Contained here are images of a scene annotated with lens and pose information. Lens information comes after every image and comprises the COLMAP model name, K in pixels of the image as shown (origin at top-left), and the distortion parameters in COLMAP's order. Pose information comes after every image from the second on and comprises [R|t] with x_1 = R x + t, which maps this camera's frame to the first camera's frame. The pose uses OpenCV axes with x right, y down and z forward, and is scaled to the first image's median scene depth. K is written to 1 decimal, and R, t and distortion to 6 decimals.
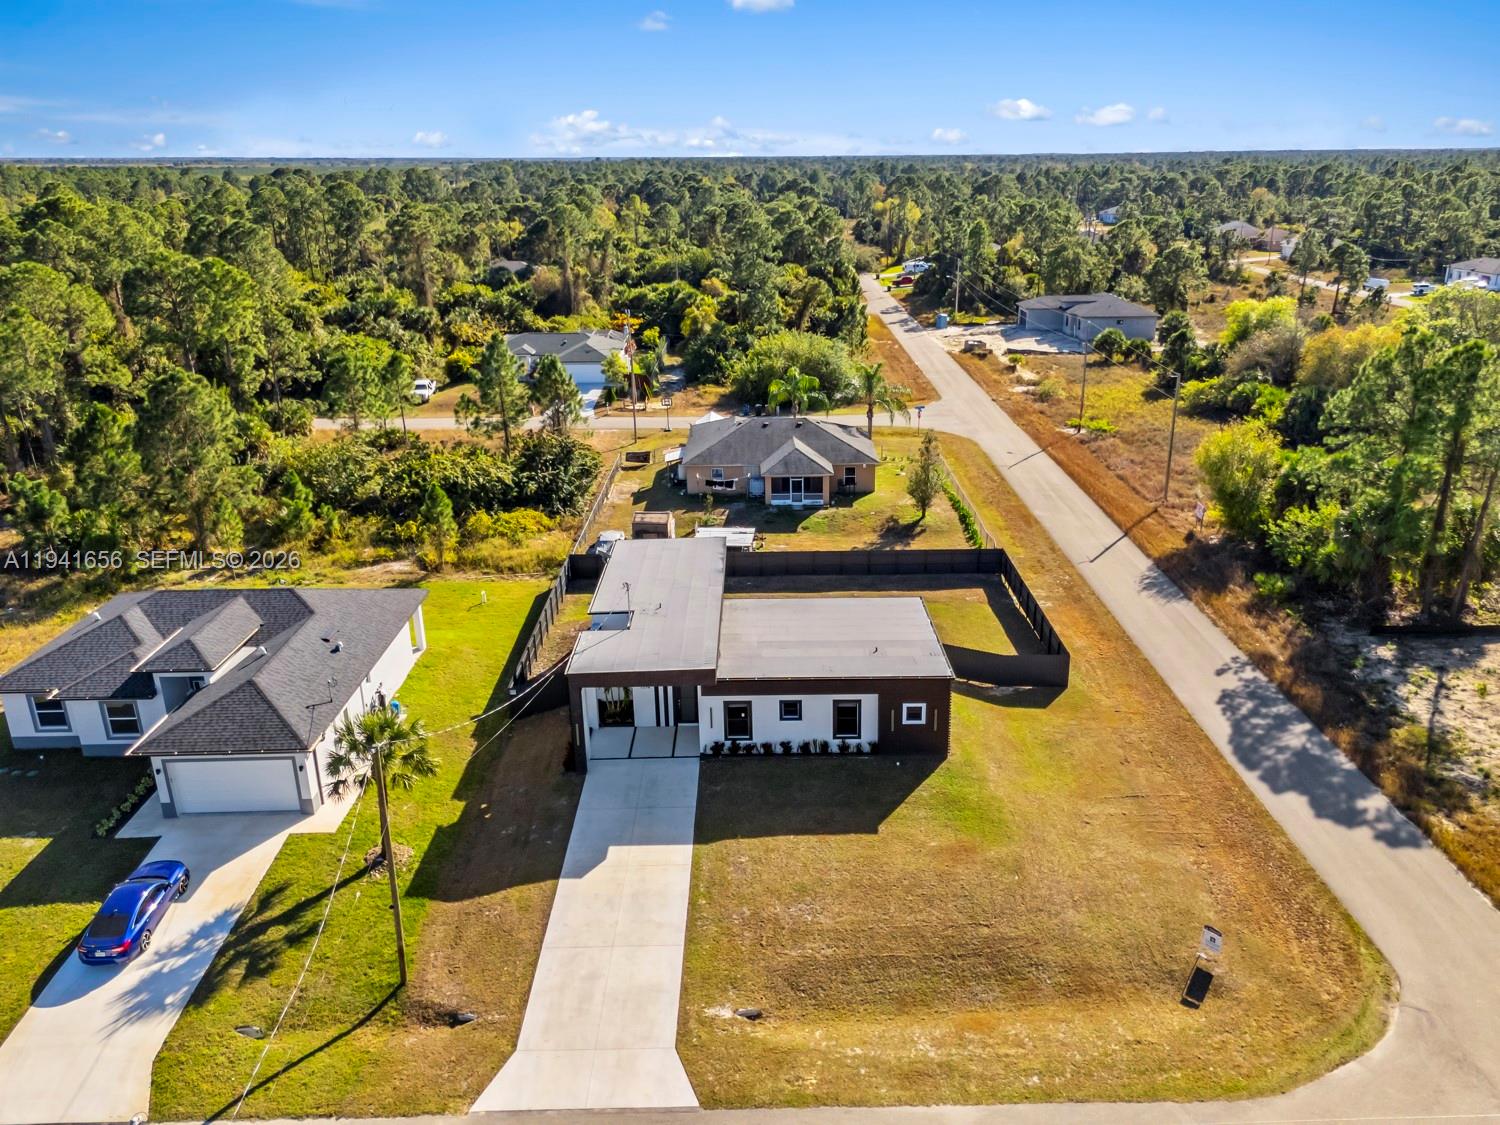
lens RADIAL K [[1117.1, 0, 733.7], [0, 1117.1, 524.5], [0, 0, 1]] dist [0.089990, -0.125737]
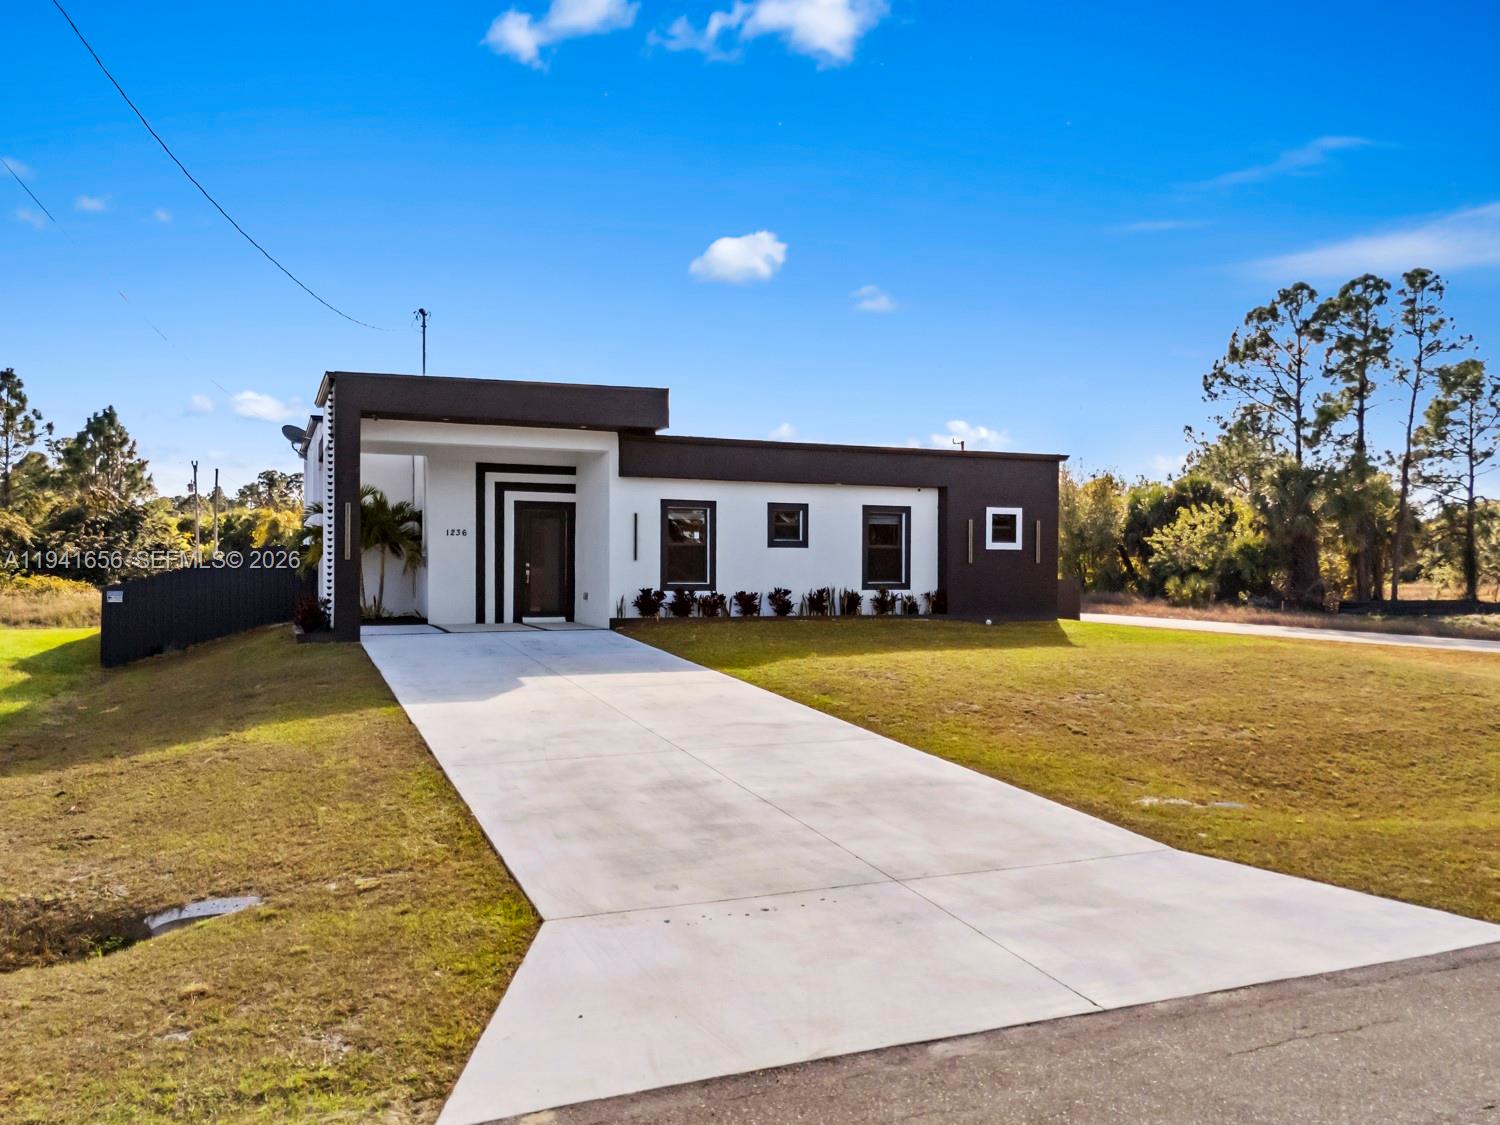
lens RADIAL K [[1149.3, 0, 726.9], [0, 1149.3, 558.6], [0, 0, 1]] dist [0.097514, -0.115271]
pose [[0.920398, 0.032311, 0.389646, -0.171842], [0.098088, 0.945627, -0.310112, 0.334186], [-0.378480, 0.323646, 0.867183, 0.567366]]
